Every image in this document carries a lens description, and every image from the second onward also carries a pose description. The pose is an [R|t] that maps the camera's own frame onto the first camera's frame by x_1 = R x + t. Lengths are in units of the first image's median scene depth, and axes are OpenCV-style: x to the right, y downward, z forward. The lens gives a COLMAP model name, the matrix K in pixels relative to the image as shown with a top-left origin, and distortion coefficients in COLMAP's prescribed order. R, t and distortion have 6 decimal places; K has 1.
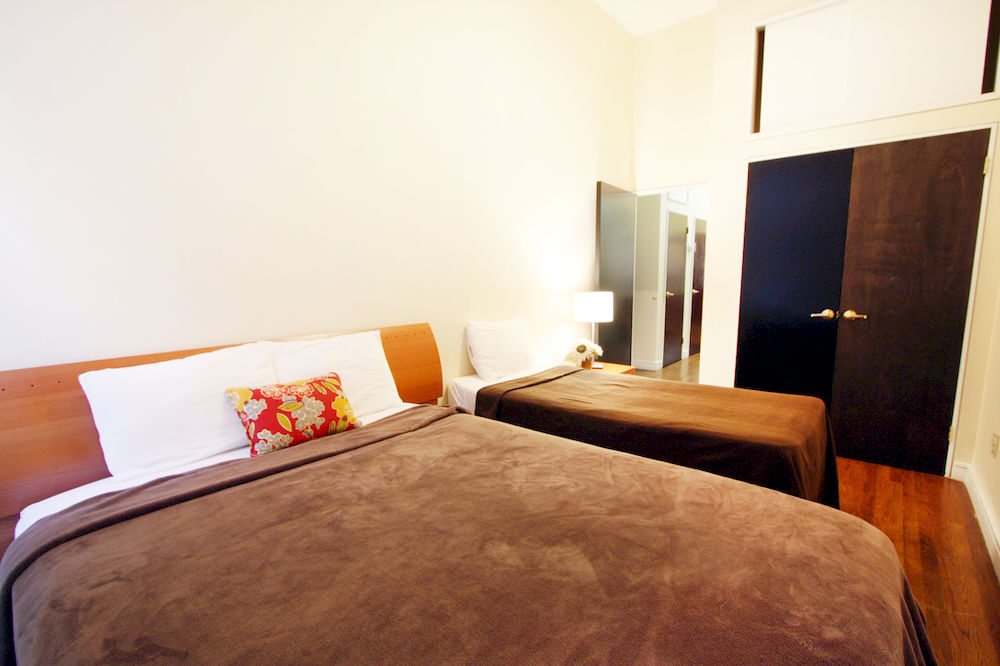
lens RADIAL K [[465.1, 0, 501.6], [0, 465.1, 336.7], [0, 0, 1]] dist [0.001134, 0.001398]
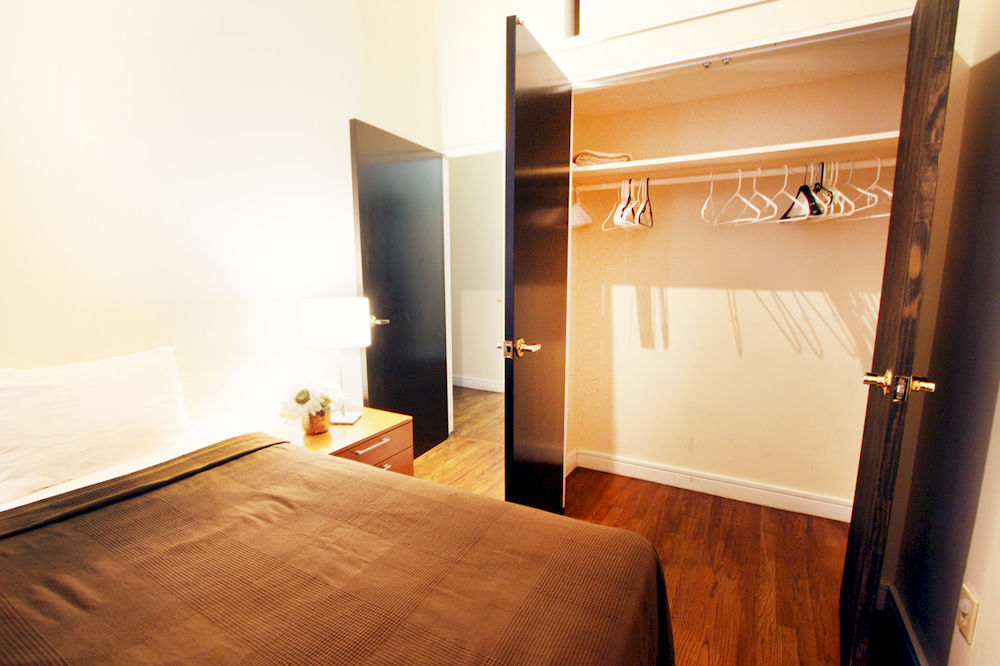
lens RADIAL K [[465.1, 0, 503.8], [0, 465.1, 338.1], [0, 0, 1]] dist [0.001134, 0.001398]
pose [[0.980777, -0.021492, 0.193943, 0.370292], [0.019234, 0.999724, 0.013521, -0.060857], [-0.194180, -0.009531, 0.980920, 0.462967]]
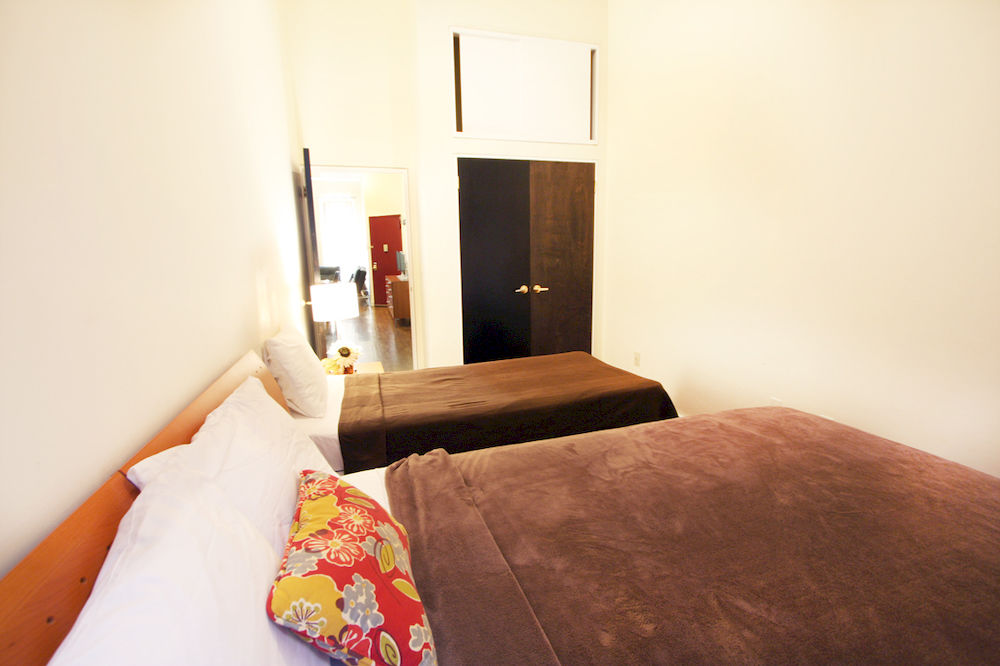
lens RADIAL K [[465.1, 0, 502.4], [0, 465.1, 335.1], [0, 0, 1]] dist [0.001134, 0.001398]
pose [[0.530864, -0.151859, 0.833740, -0.443283], [0.135722, 0.986350, 0.093238, -0.054813], [-0.836519, 0.063660, 0.544228, 0.385100]]
